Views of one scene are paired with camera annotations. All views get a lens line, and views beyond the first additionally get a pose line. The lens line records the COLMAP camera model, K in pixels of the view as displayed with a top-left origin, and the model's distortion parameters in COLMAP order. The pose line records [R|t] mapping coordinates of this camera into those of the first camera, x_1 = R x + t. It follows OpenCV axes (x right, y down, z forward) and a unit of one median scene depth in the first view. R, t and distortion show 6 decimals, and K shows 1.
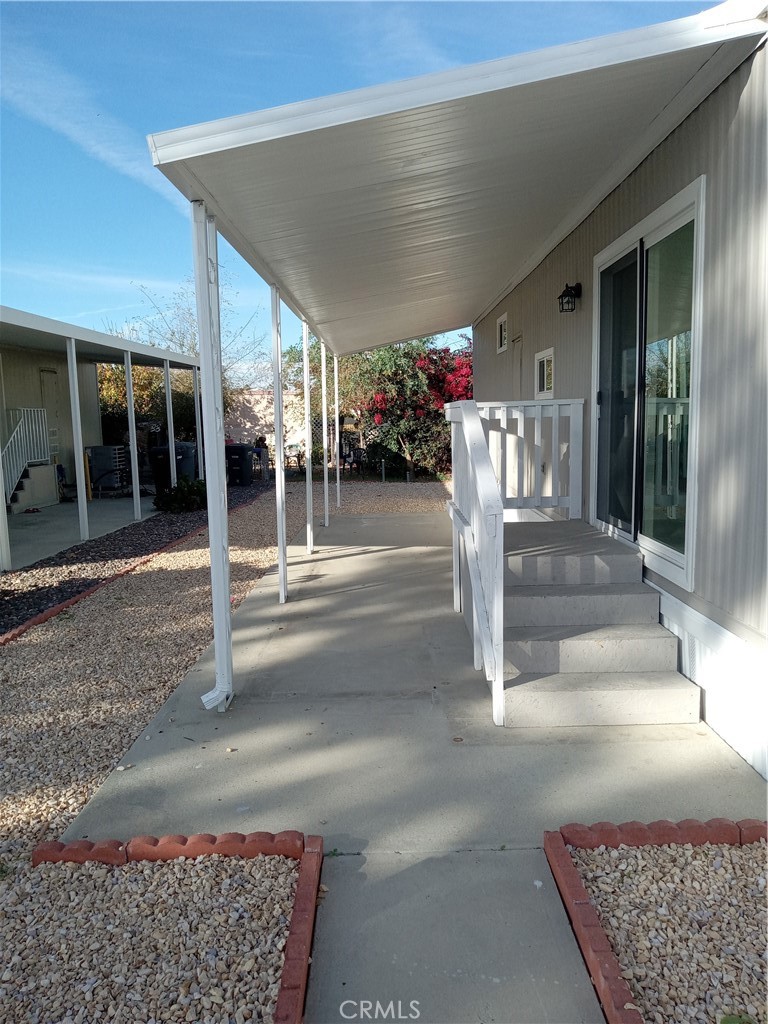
lens RADIAL K [[755.6, 0, 384.1], [0, 755.6, 518.8], [0, 0, 1]] dist [0.001175, -0.003159]
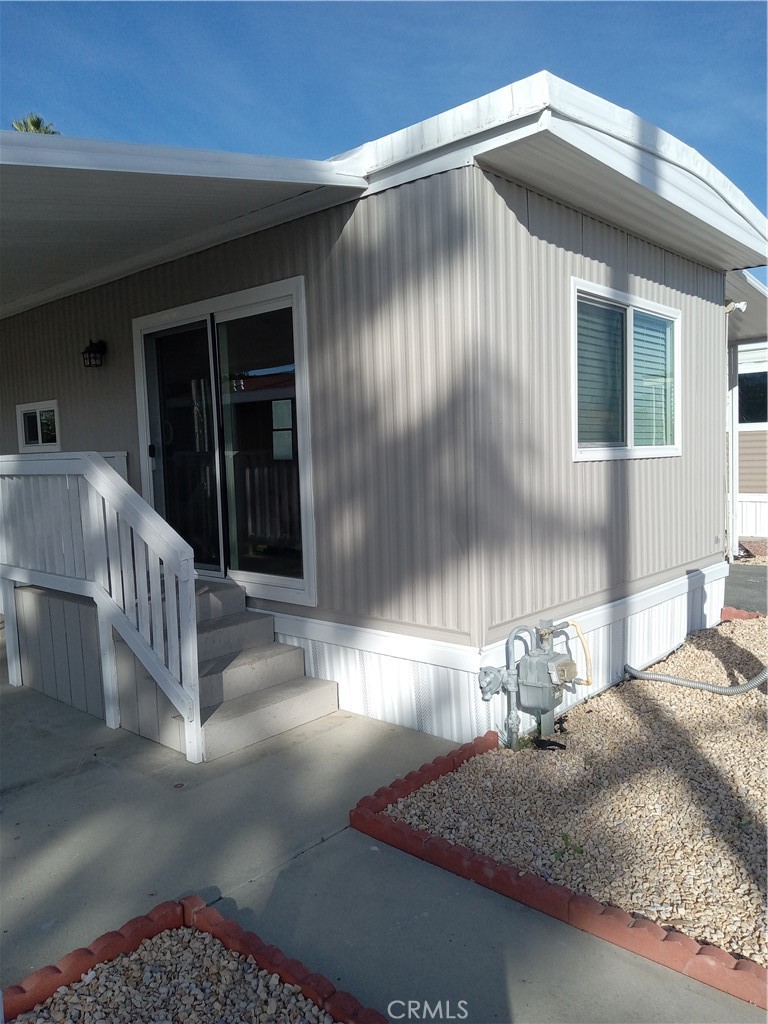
lens RADIAL K [[755.6, 0, 384.2], [0, 755.6, 508.0], [0, 0, 1]] dist [0.001175, -0.003159]
pose [[0.670043, -0.050549, 0.740599, -0.407008], [0.115991, 0.992554, -0.037195, -0.003443], [-0.733204, 0.110825, 0.670917, 0.080347]]
